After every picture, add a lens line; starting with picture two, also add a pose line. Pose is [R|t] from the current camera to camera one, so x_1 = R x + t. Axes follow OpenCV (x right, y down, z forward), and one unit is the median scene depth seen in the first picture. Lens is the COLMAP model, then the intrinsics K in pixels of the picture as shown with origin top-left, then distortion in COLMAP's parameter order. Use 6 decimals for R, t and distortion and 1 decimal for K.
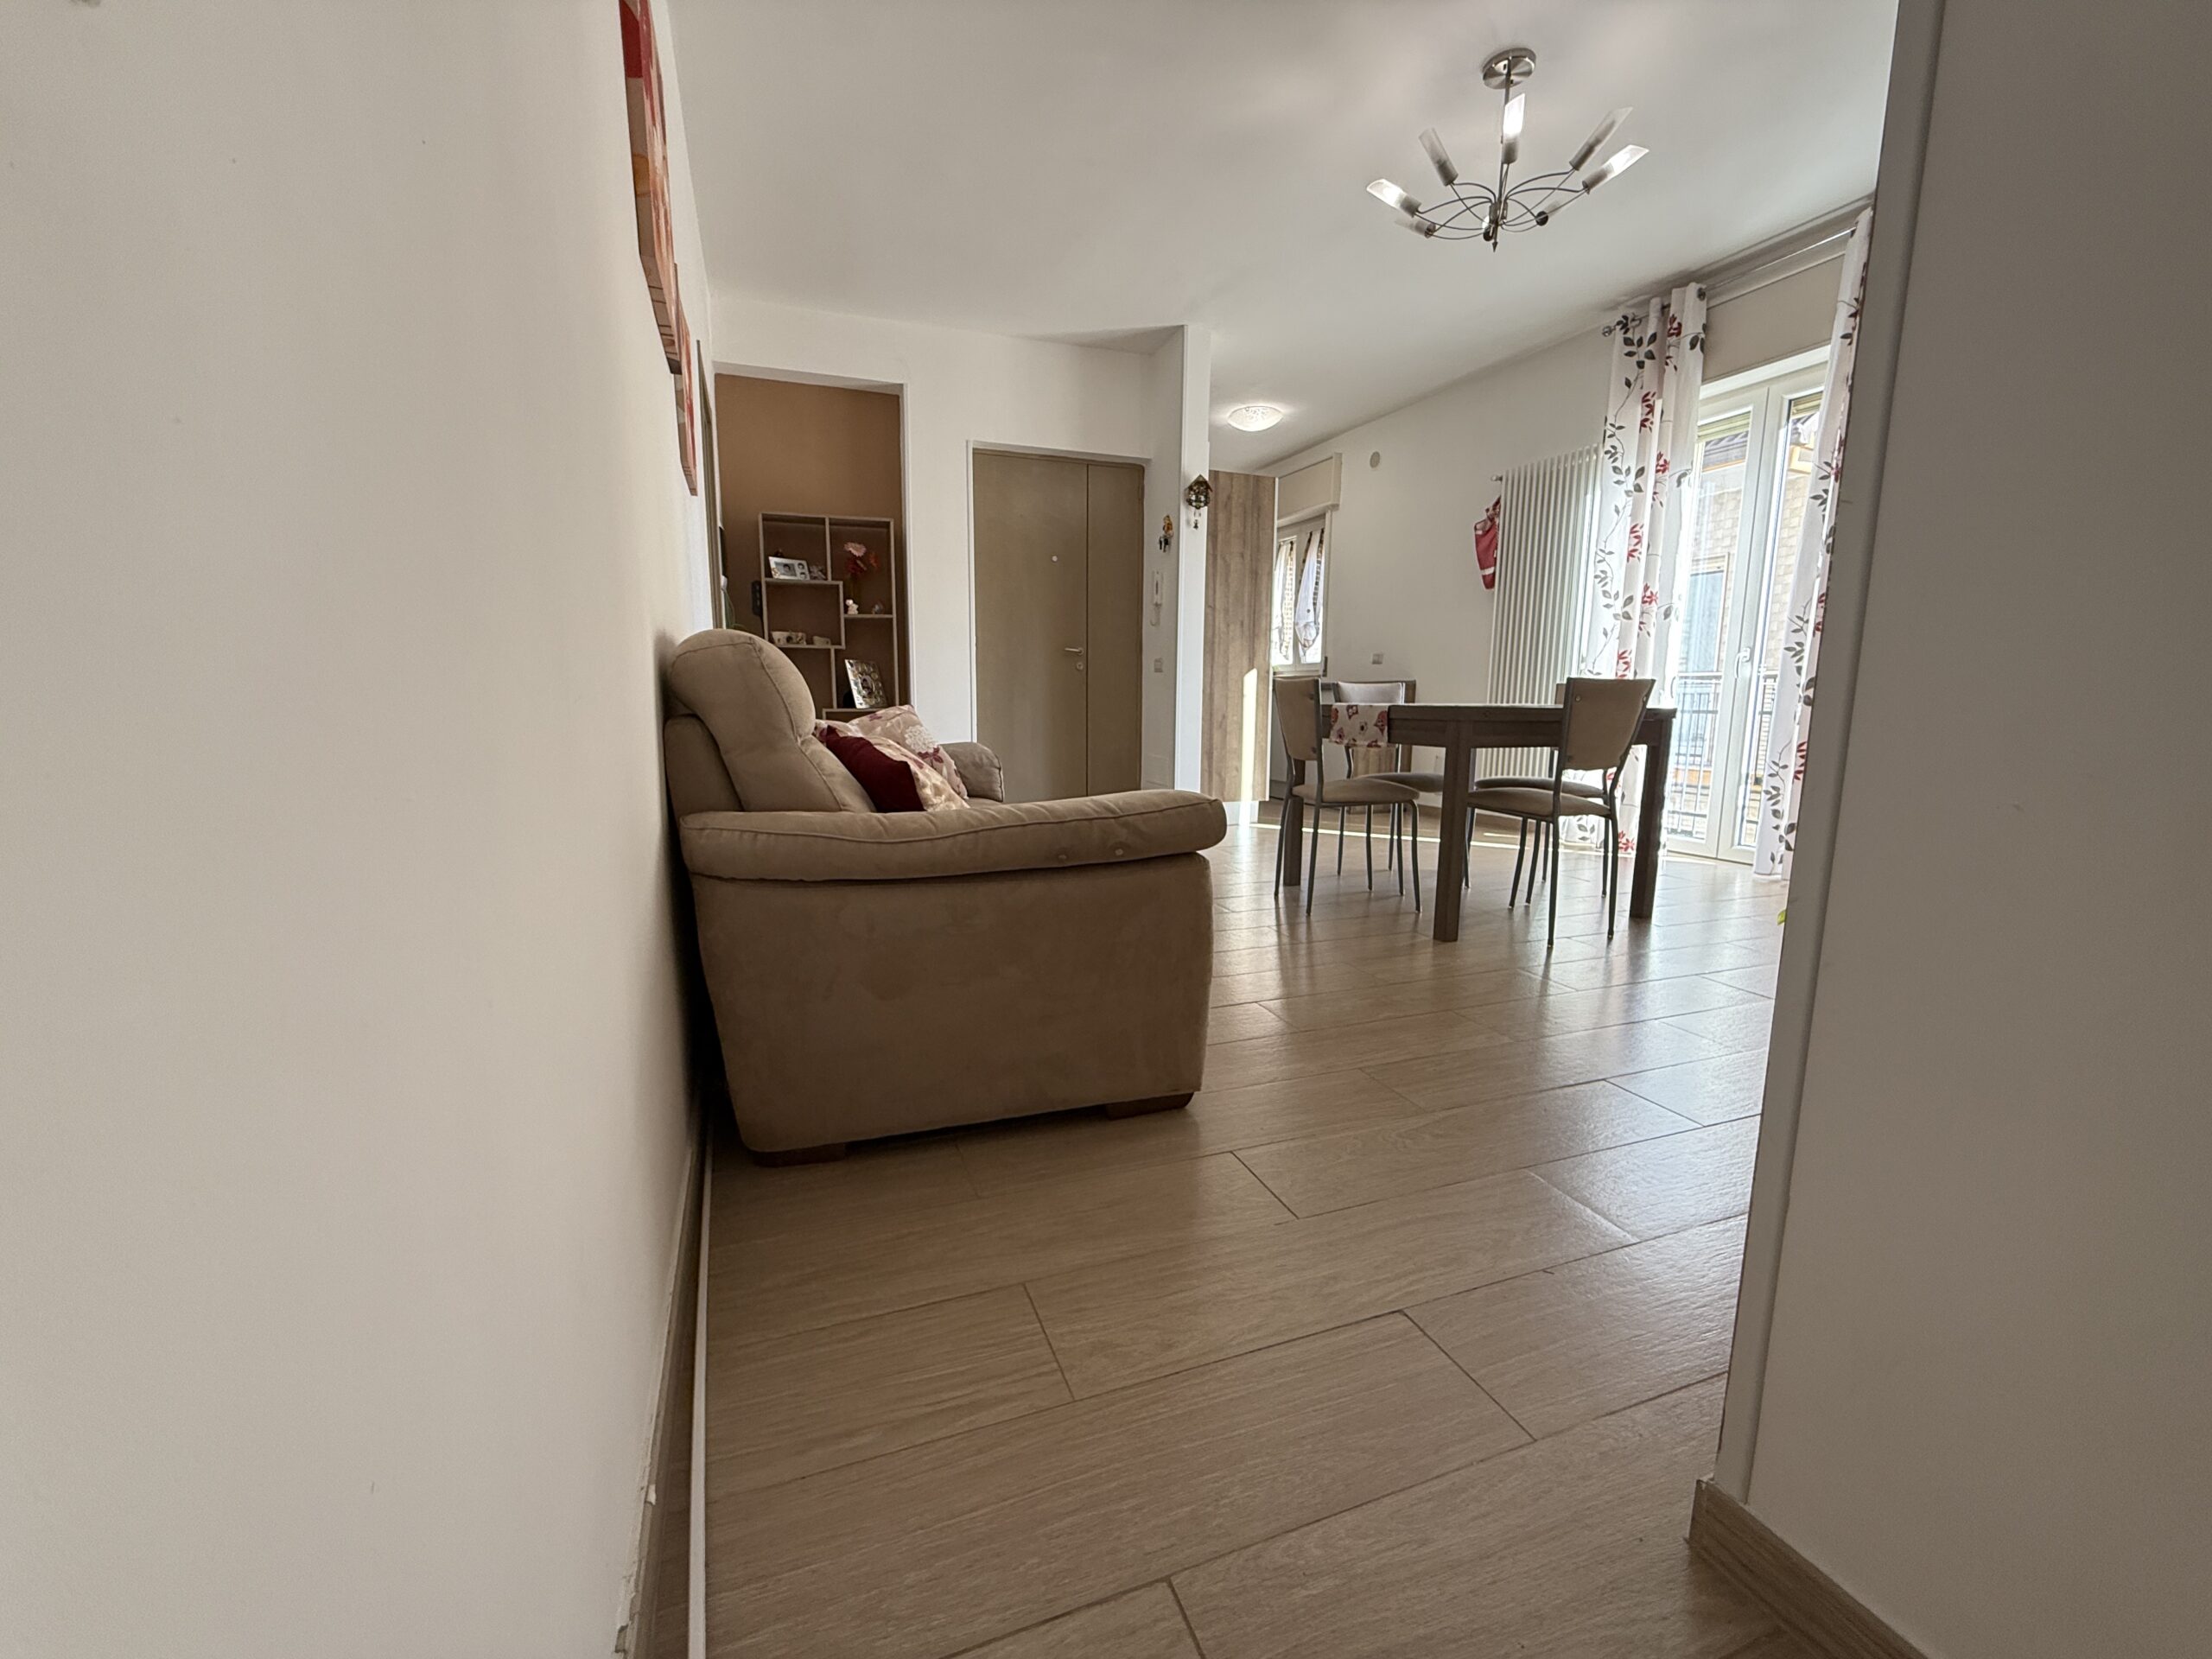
lens RADIAL K [[881.5, 0, 1102.2], [0, 881.5, 826.6], [0, 0, 1]] dist [-0.000078, 0.000115]
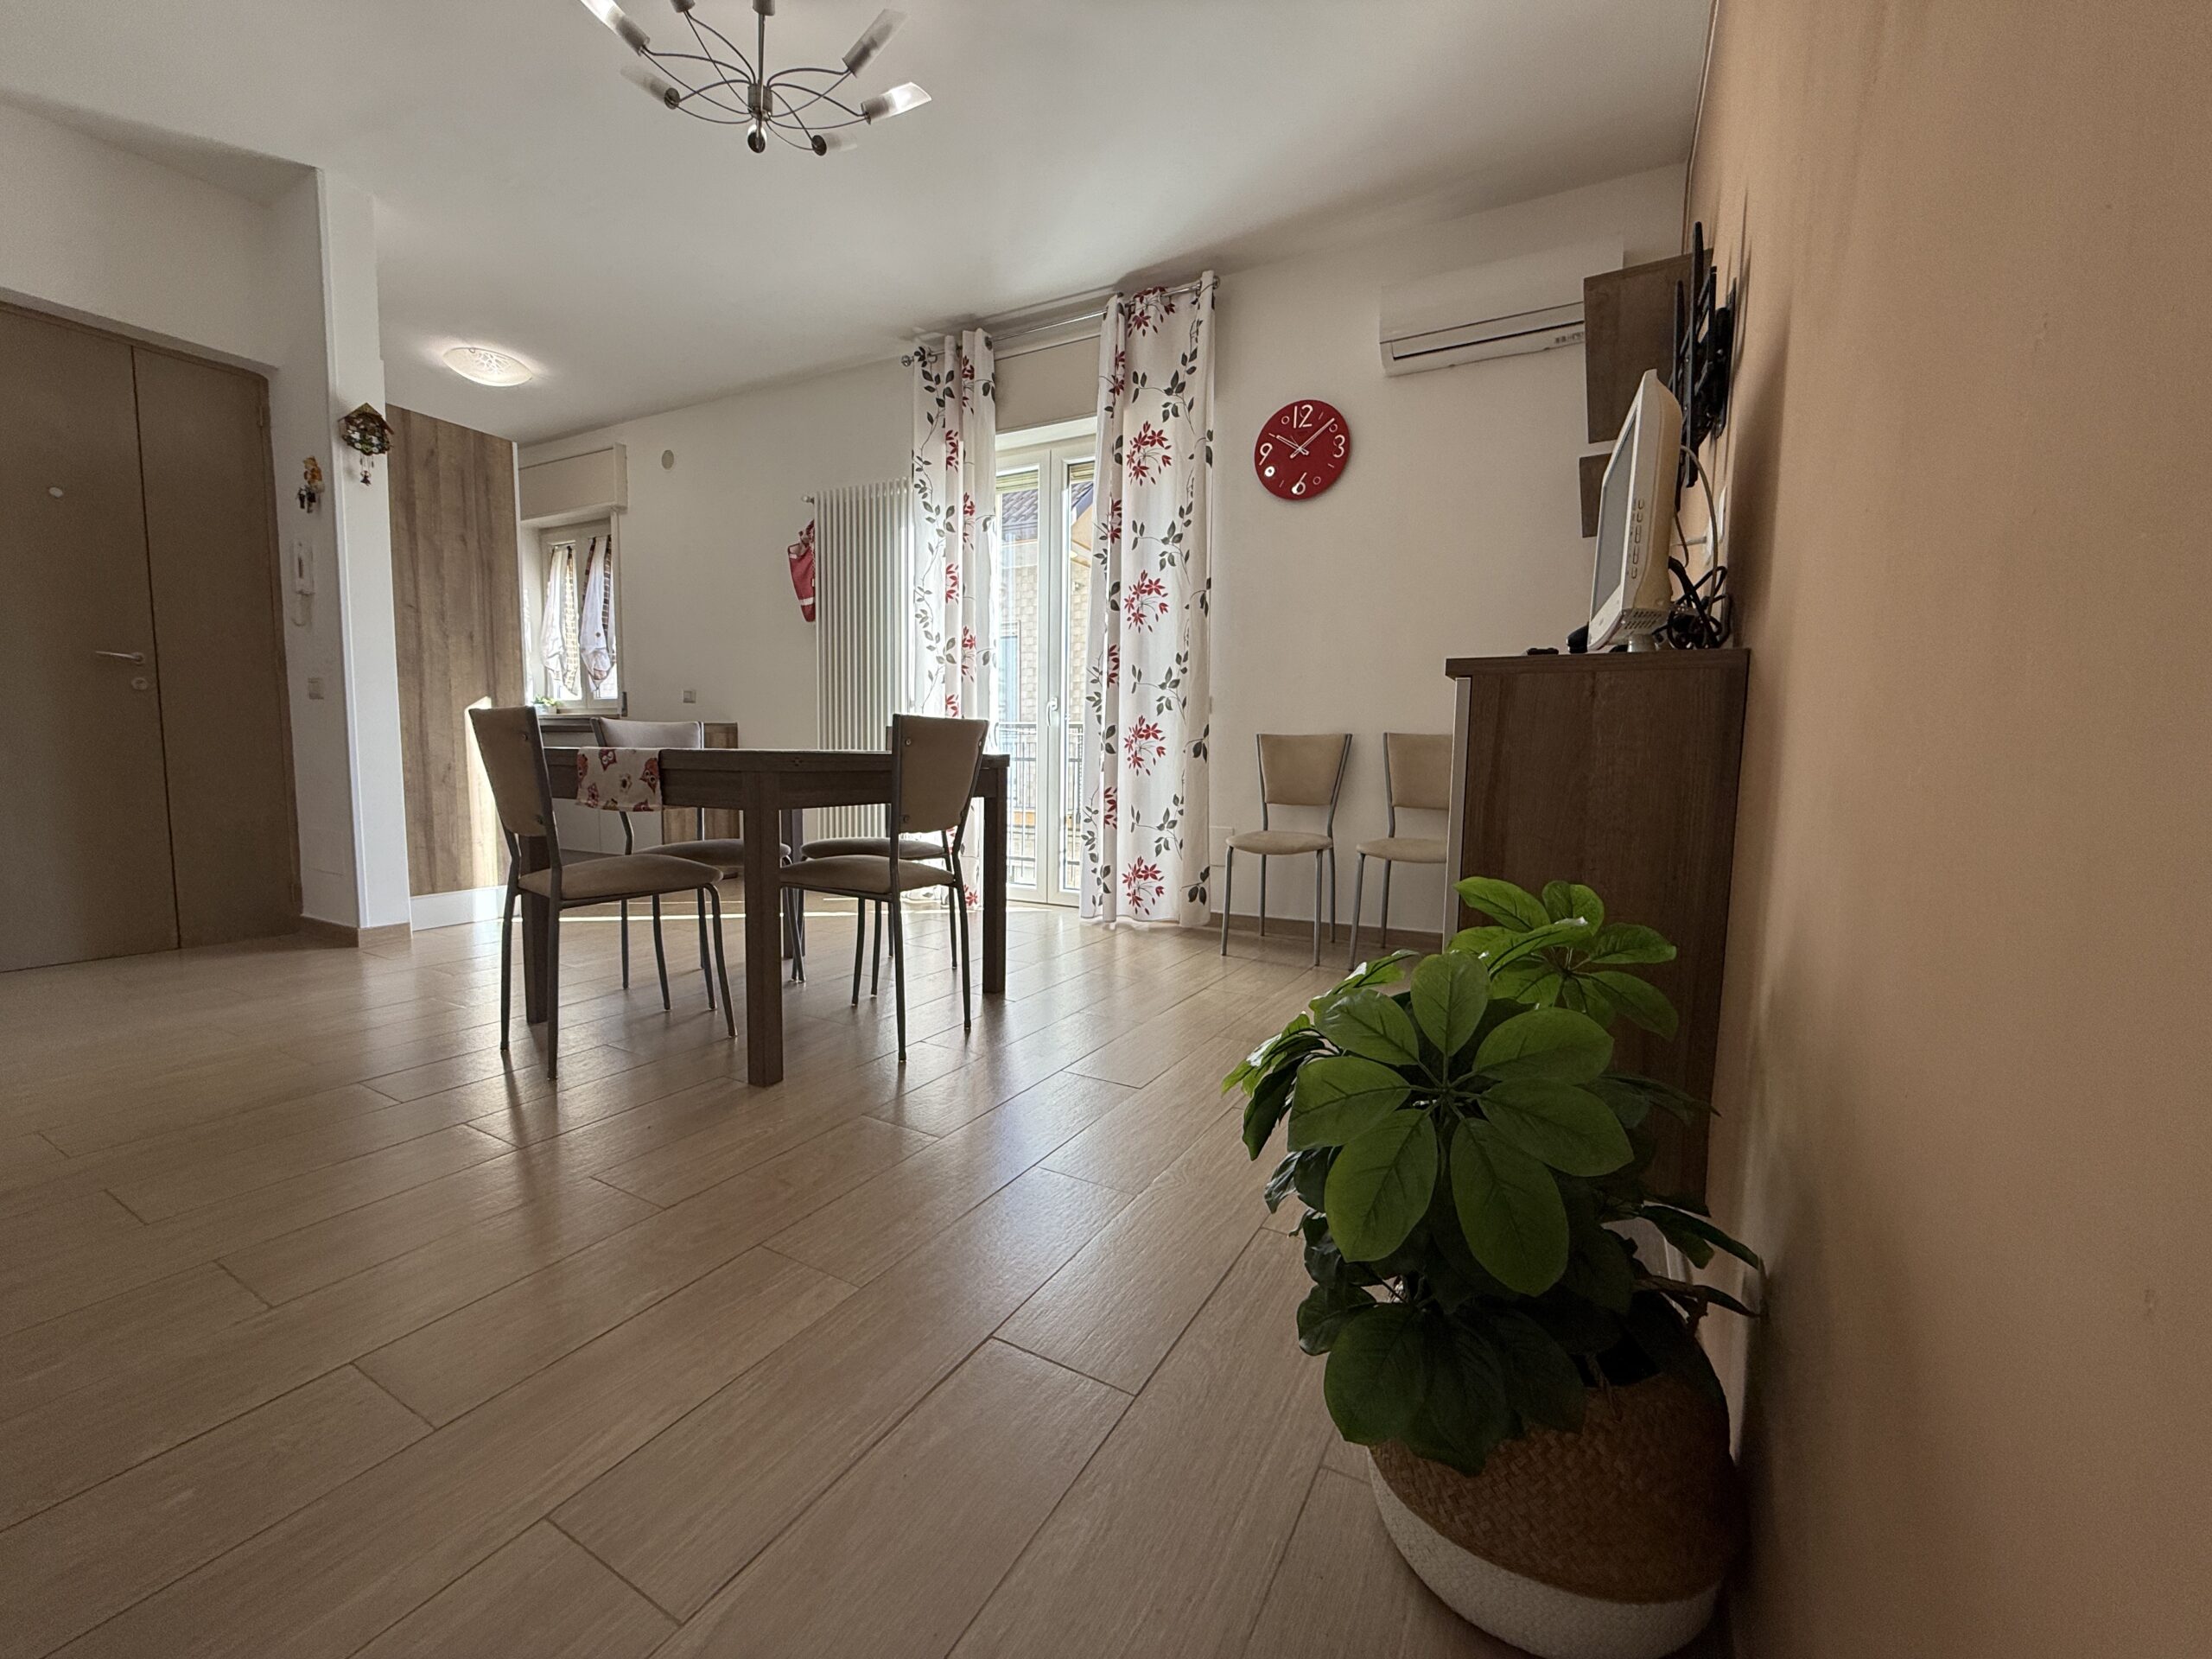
lens RADIAL K [[881.5, 0, 1103.6], [0, 881.5, 827.9], [0, 0, 1]] dist [-0.000078, 0.000115]
pose [[0.762244, -0.052013, 0.645196, 0.108124], [0.085941, 0.996074, -0.021232, -0.025042], [-0.641559, 0.071633, 0.763722, 0.196882]]
